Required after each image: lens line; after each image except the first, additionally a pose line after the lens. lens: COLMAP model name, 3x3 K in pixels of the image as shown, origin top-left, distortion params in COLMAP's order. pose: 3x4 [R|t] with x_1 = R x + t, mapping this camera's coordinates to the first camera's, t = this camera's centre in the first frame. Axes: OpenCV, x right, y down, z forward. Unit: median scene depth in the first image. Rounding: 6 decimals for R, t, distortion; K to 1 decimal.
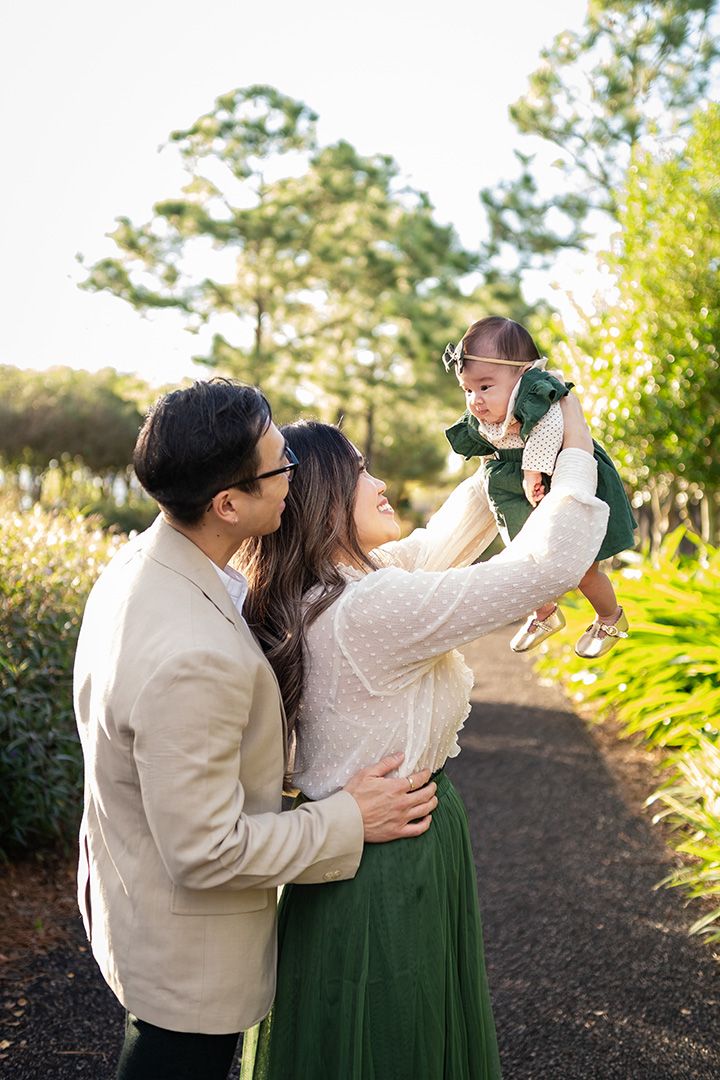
lens RADIAL K [[1557.2, 0, 360.0], [0, 1557.2, 540.0], [0, 0, 1]] dist [0.019285, 0.098344]
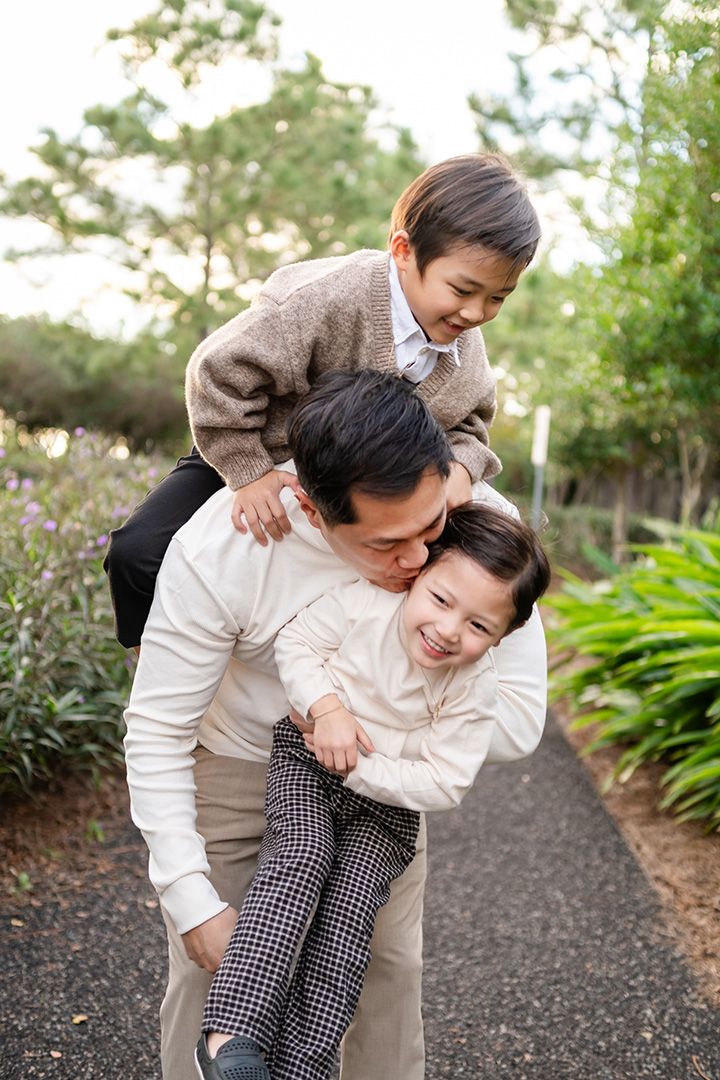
lens RADIAL K [[1557.2, 0, 360.0], [0, 1557.2, 540.0], [0, 0, 1]] dist [0.019285, 0.098344]
pose [[0.999644, 0.024652, 0.010168, 0.014907], [-0.024762, 0.999634, 0.010877, 0.004860], [-0.009896, -0.011124, 0.999889, 0.137033]]
